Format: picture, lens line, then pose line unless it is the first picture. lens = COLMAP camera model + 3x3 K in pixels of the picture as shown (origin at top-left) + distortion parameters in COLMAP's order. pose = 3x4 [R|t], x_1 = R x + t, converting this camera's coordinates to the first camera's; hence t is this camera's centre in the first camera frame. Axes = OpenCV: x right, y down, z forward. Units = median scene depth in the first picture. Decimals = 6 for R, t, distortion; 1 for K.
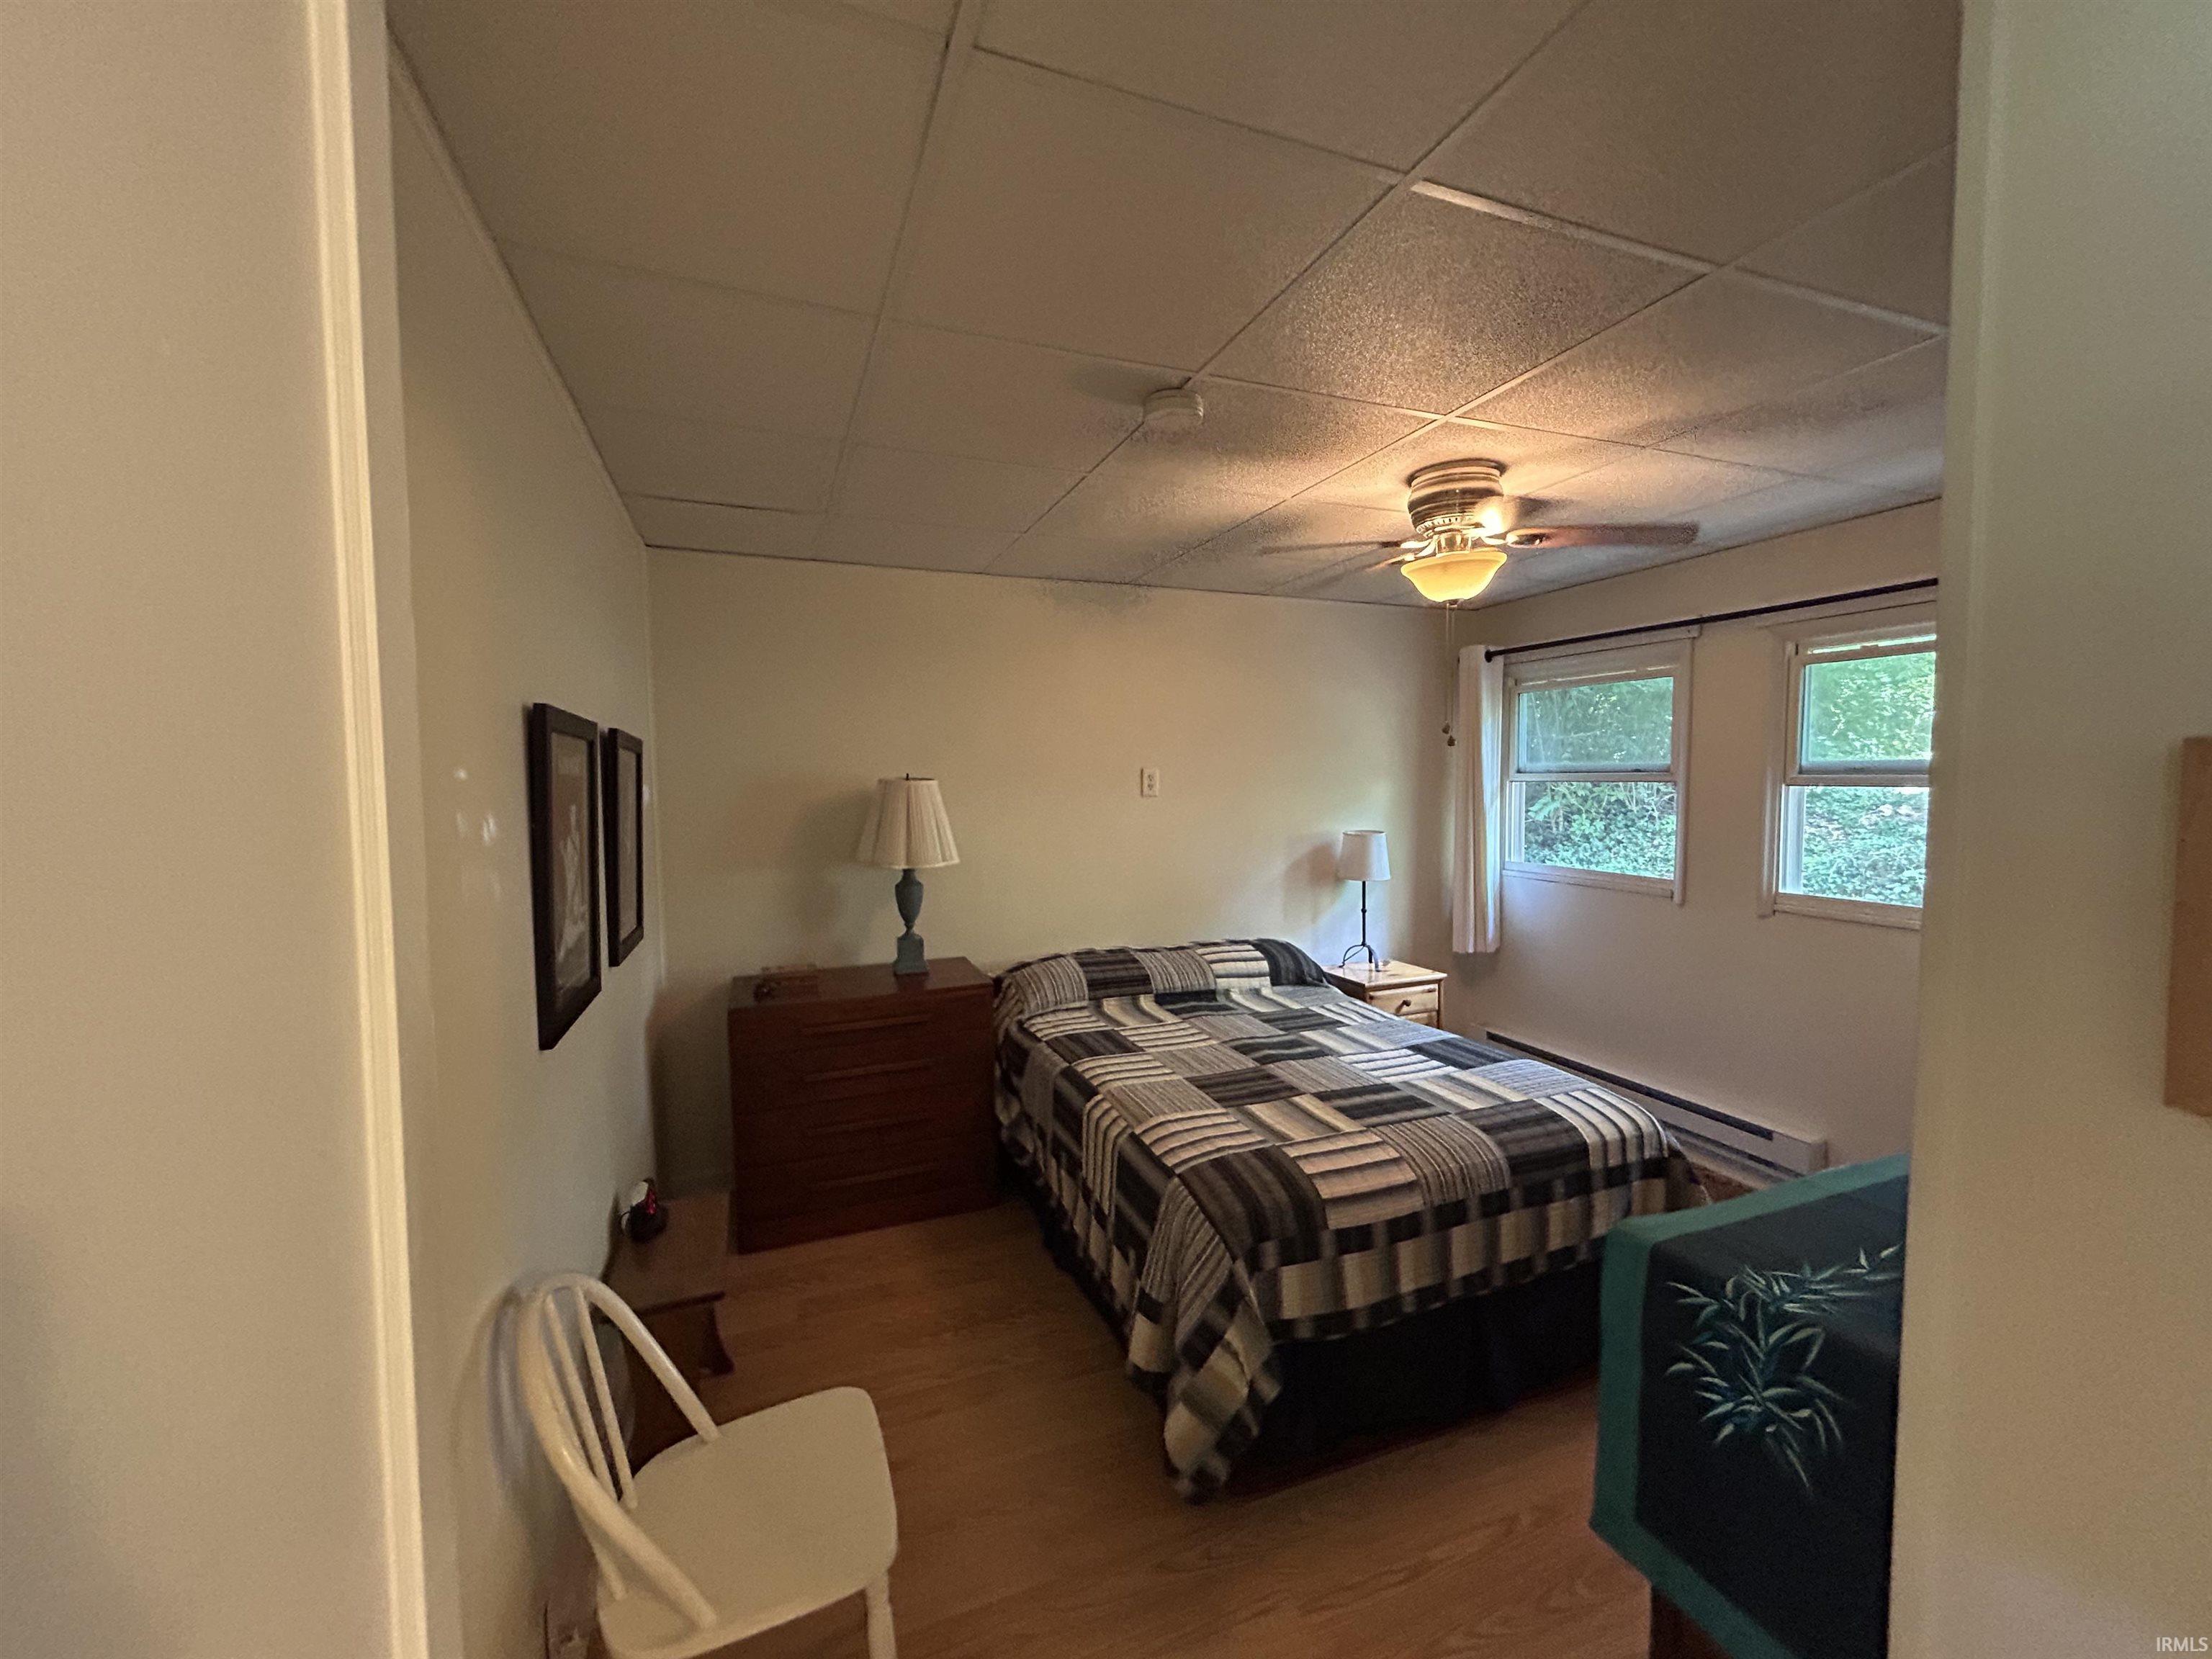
lens RADIAL K [[894.5, 0, 1098.9], [0, 894.5, 832.2], [0, 0, 1]] dist [0.000202, 0.000937]
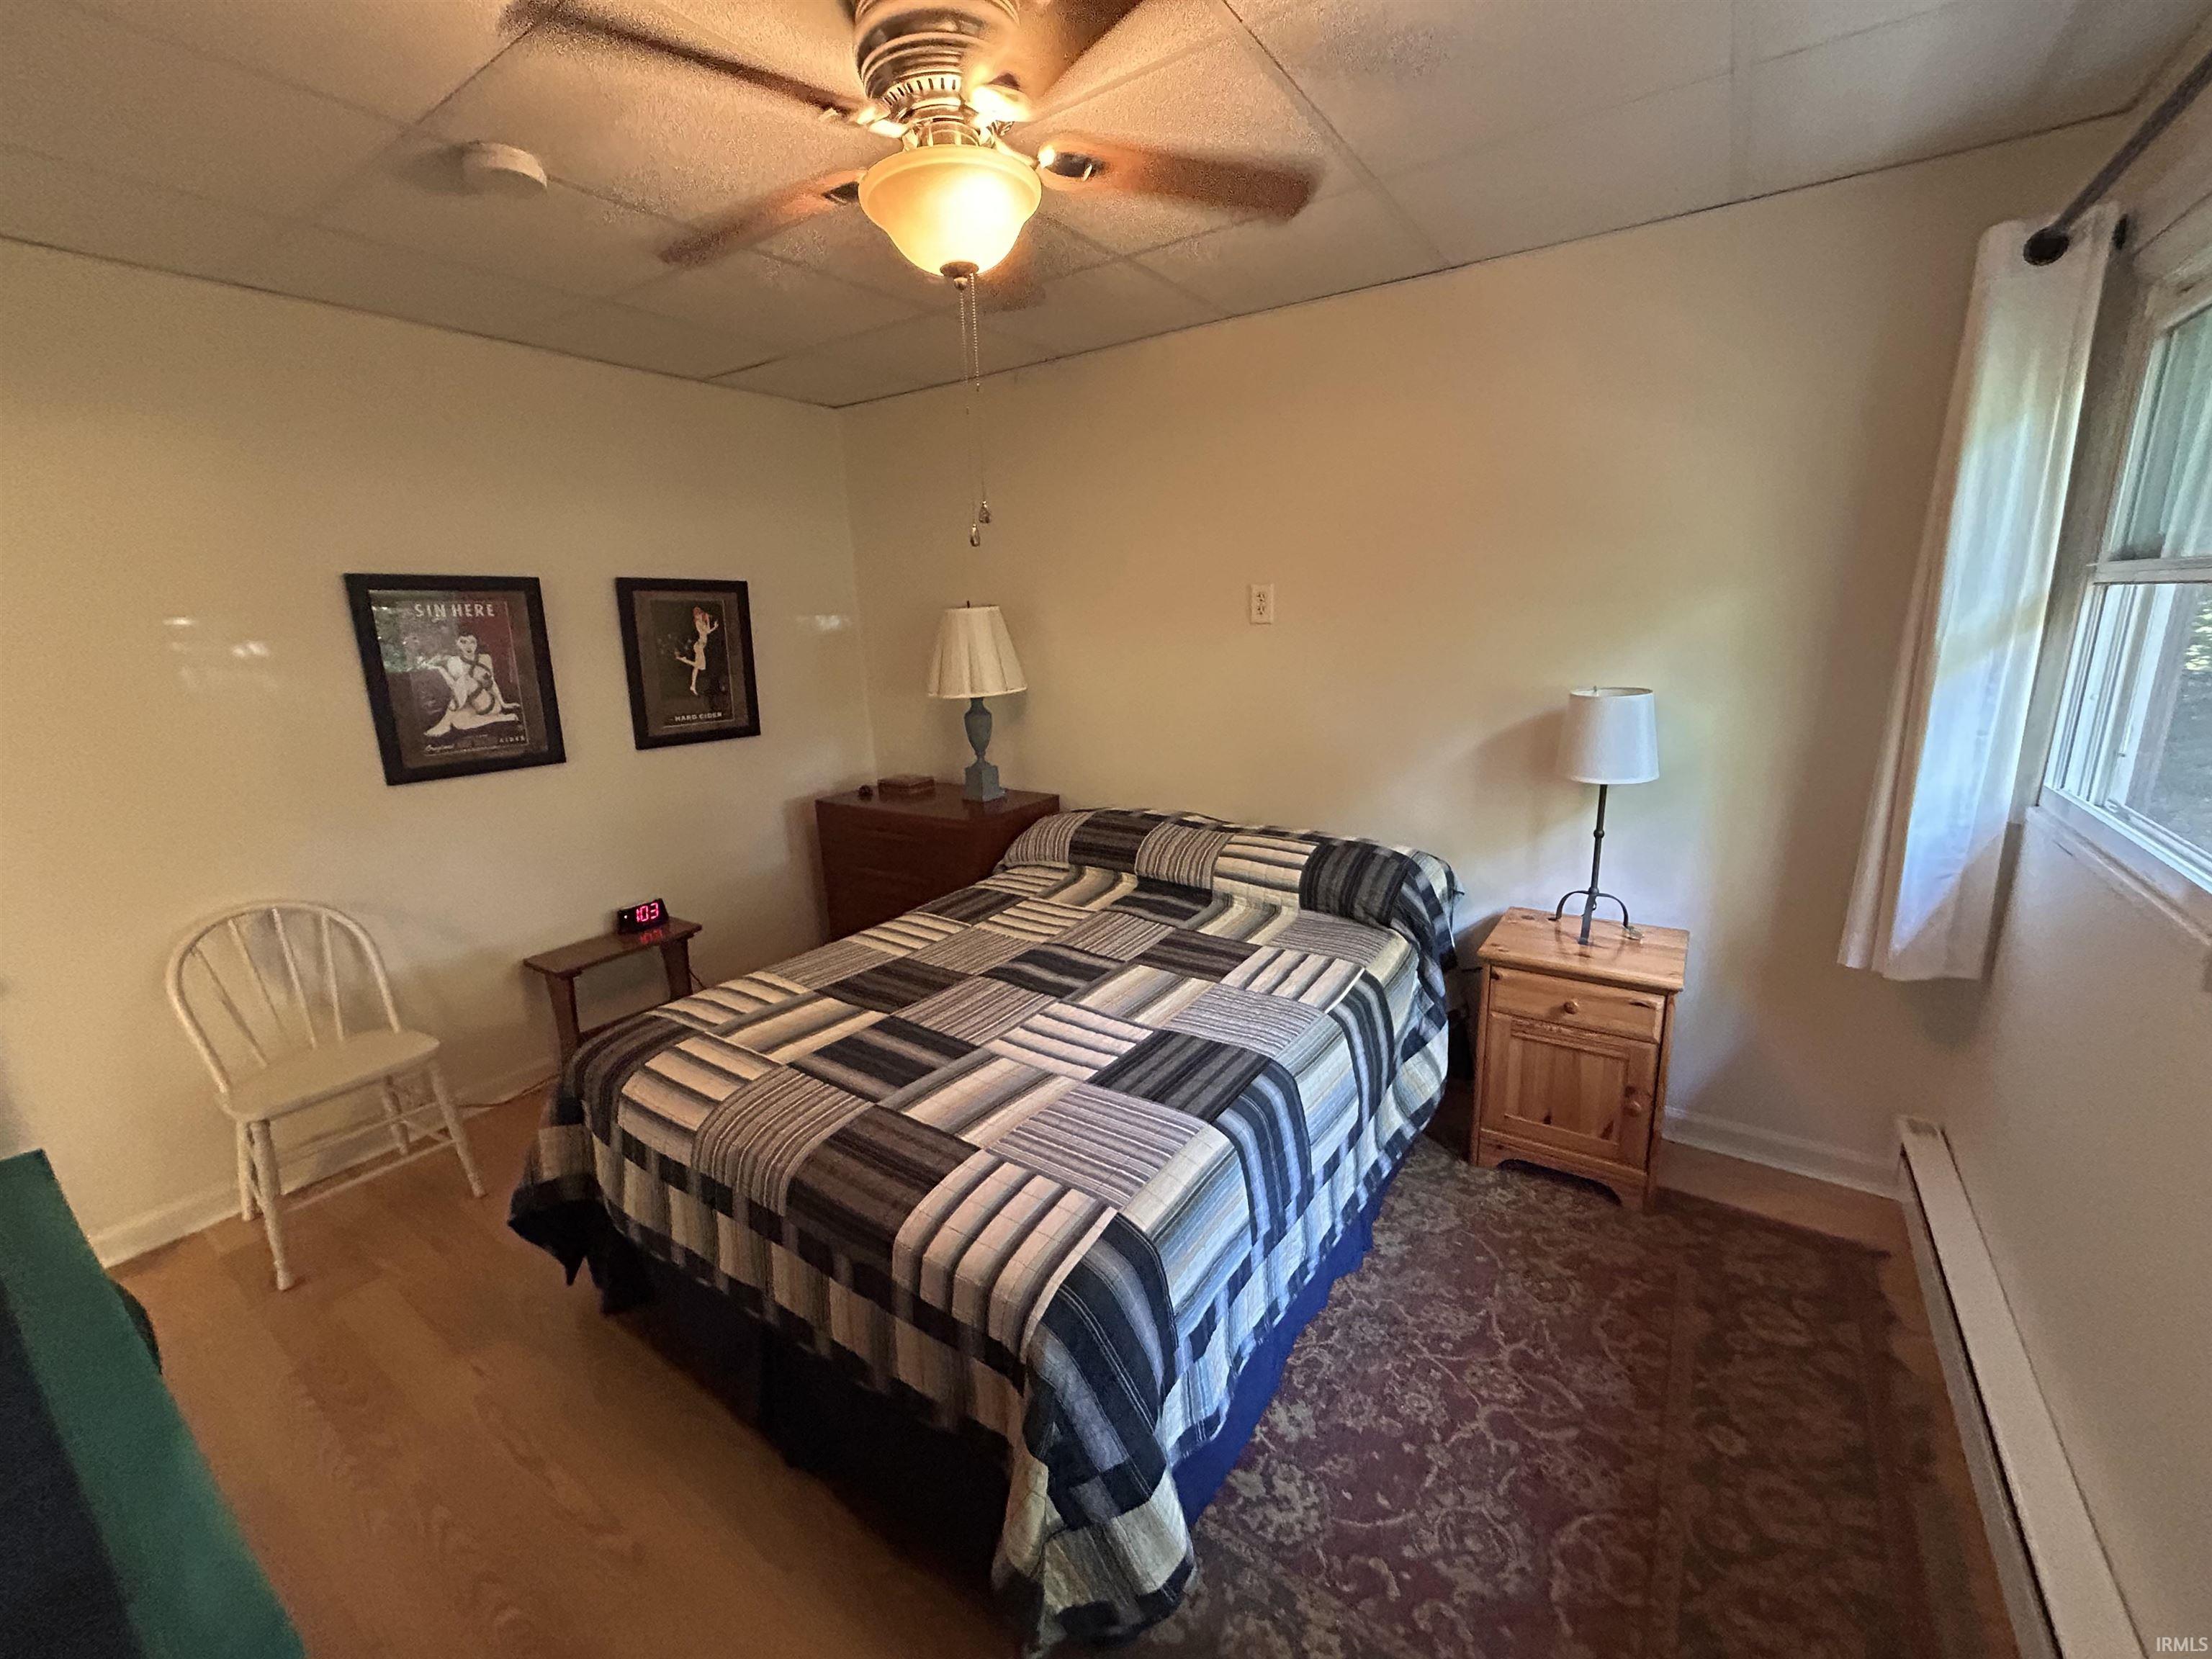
lens RADIAL K [[894.5, 0, 1098.2], [0, 894.5, 817.5], [0, 0, 1]] dist [0.000202, 0.000937]
pose [[0.561440, 0.178059, -0.808134, 0.820448], [-0.024390, 0.979712, 0.198919, -0.035992], [0.827158, -0.091971, 0.554392, 0.631776]]
